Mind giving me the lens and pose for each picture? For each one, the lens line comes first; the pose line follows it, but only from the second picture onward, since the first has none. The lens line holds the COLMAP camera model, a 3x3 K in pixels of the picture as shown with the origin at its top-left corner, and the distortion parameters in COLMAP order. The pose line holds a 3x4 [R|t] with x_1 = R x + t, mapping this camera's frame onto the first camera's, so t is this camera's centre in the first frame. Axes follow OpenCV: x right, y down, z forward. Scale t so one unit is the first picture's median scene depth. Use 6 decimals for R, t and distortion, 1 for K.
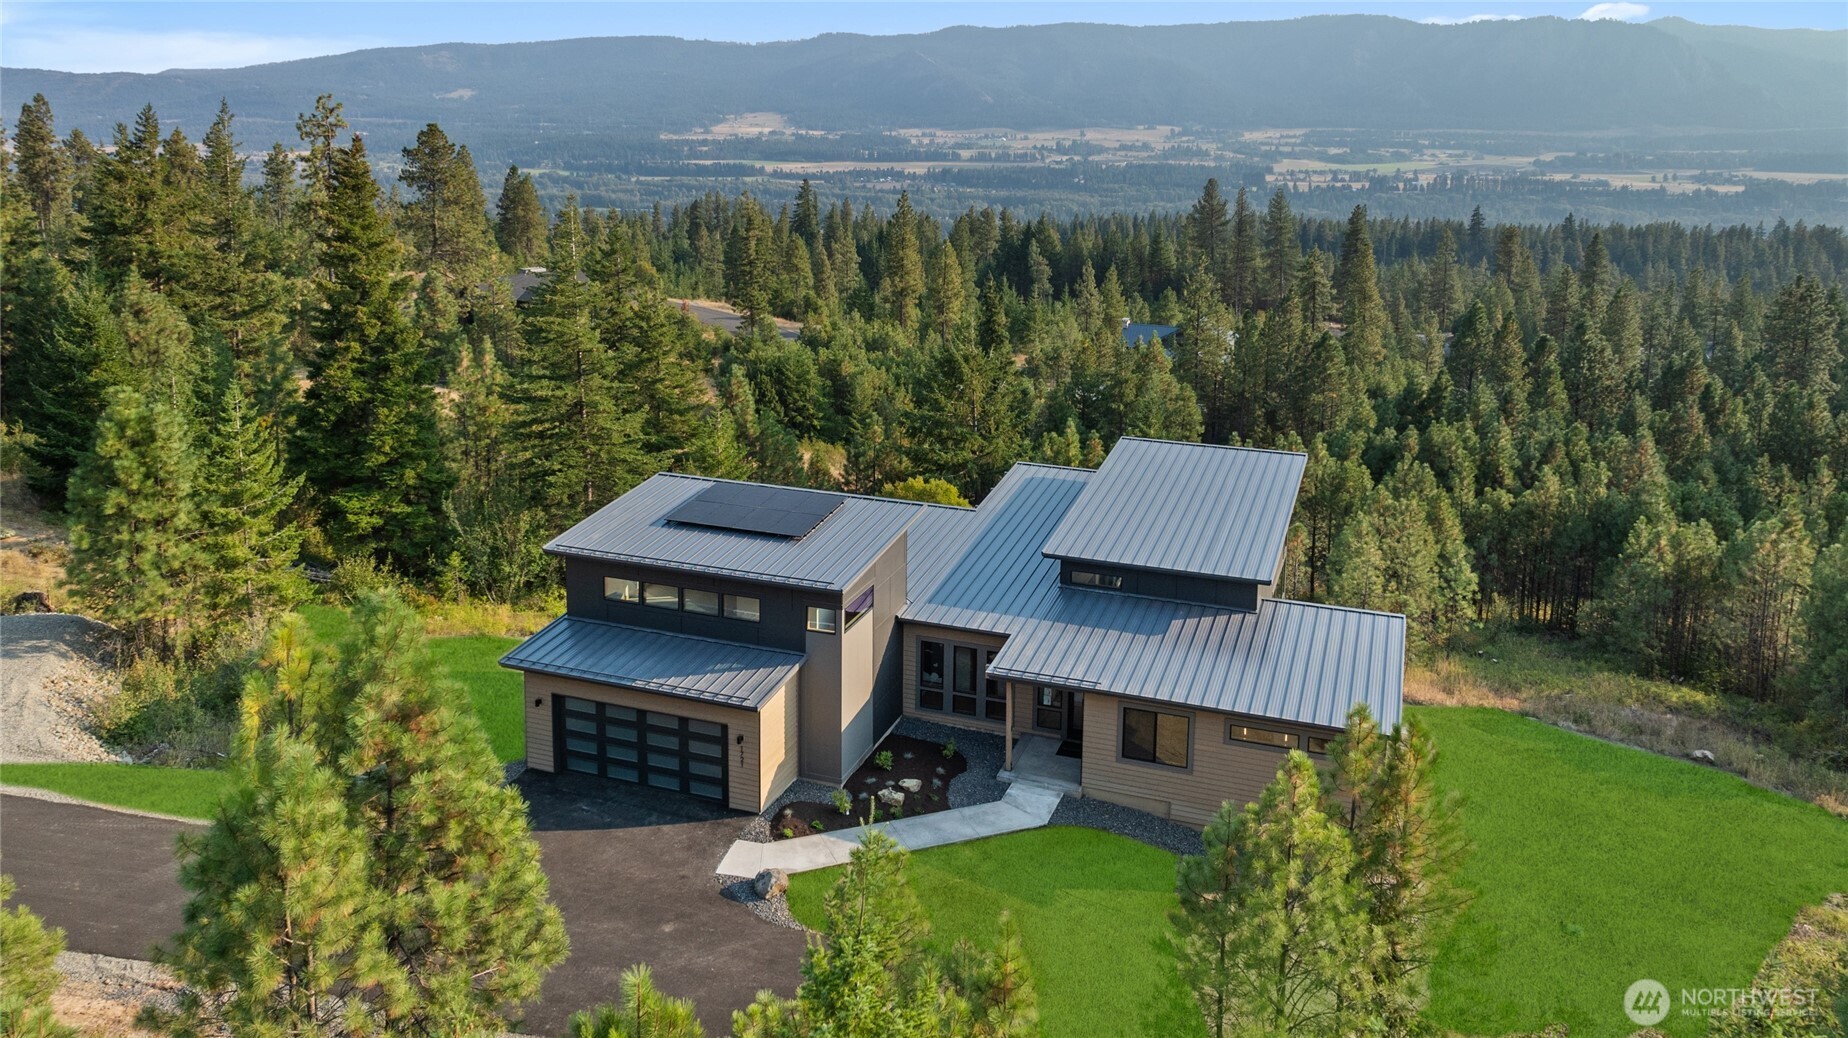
lens RADIAL K [[1363.4, 0, 931.8], [0, 1363.4, 515.7], [0, 0, 1]] dist [-0.002530, -0.000711]
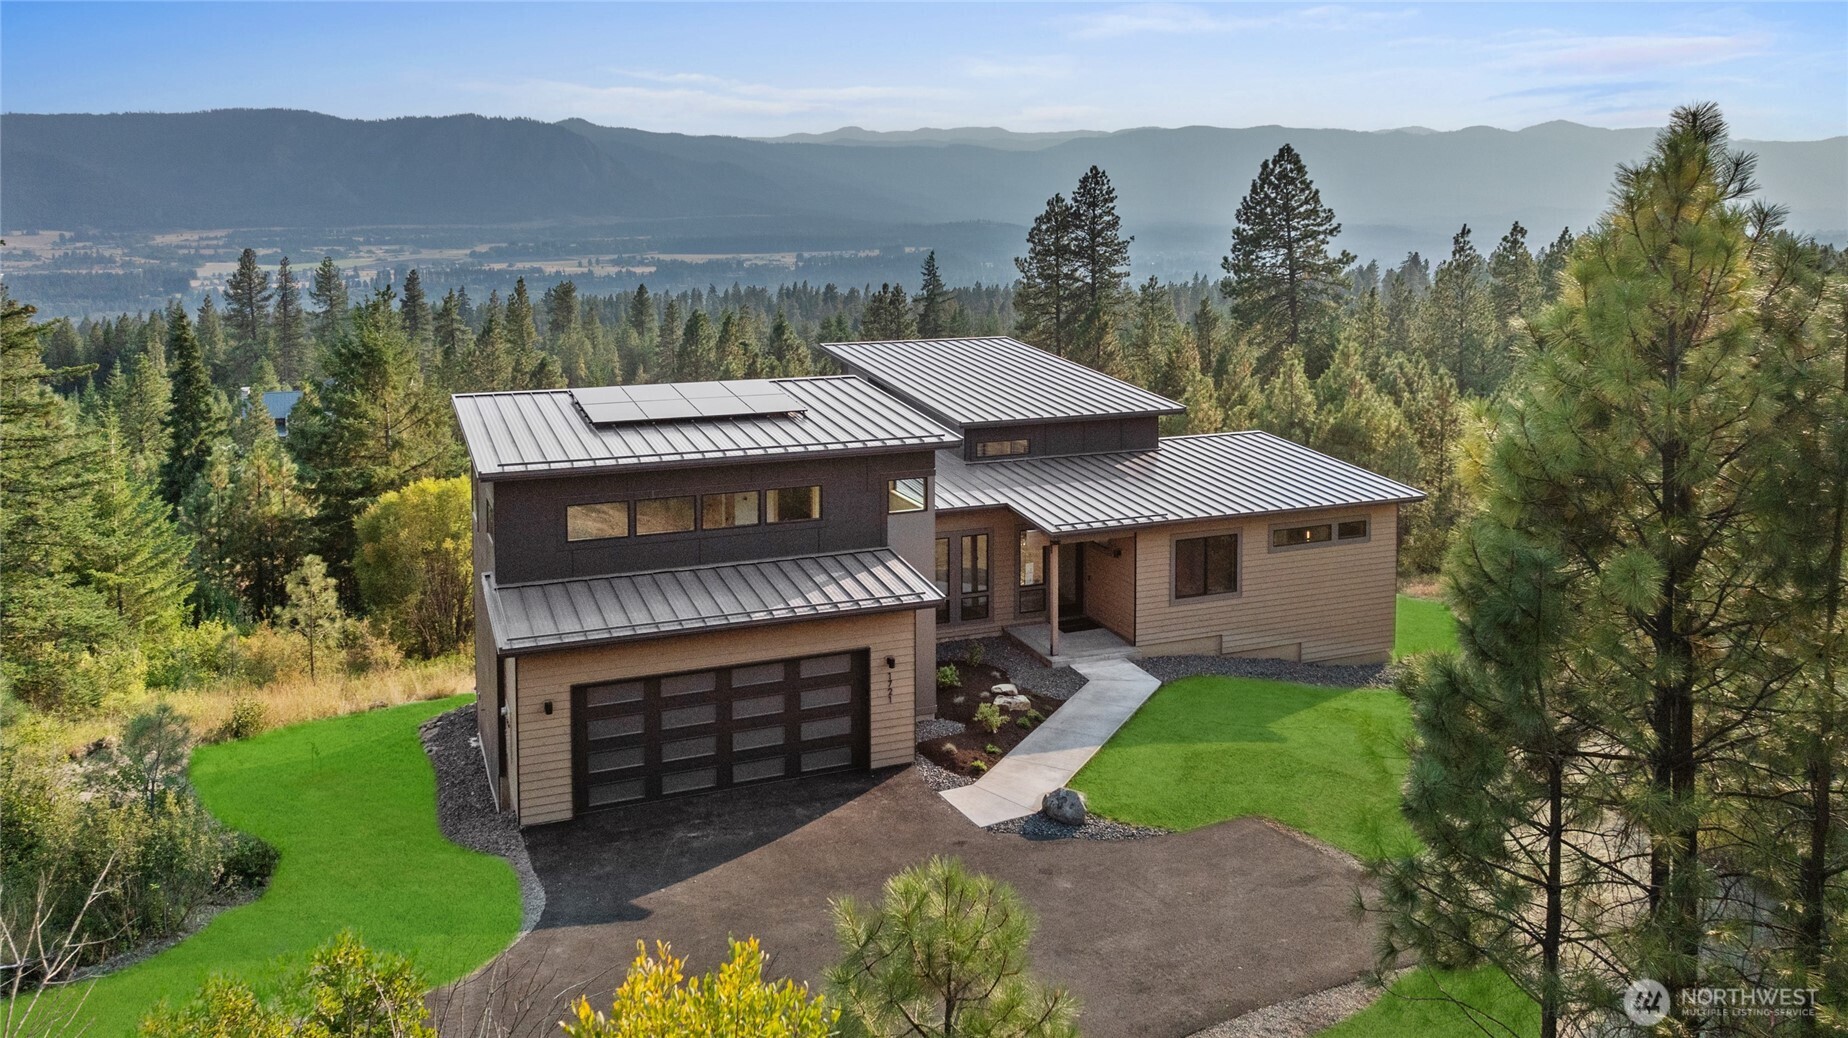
lens RADIAL K [[1363.4, 0, 931.8], [0, 1363.4, 515.7], [0, 0, 1]] dist [-0.002530, -0.000711]
pose [[0.743682, -0.163883, 0.648135, -0.563383], [0.207604, 0.978170, 0.009126, 0.084467], [-0.635483, 0.127768, 0.761470, 0.418782]]
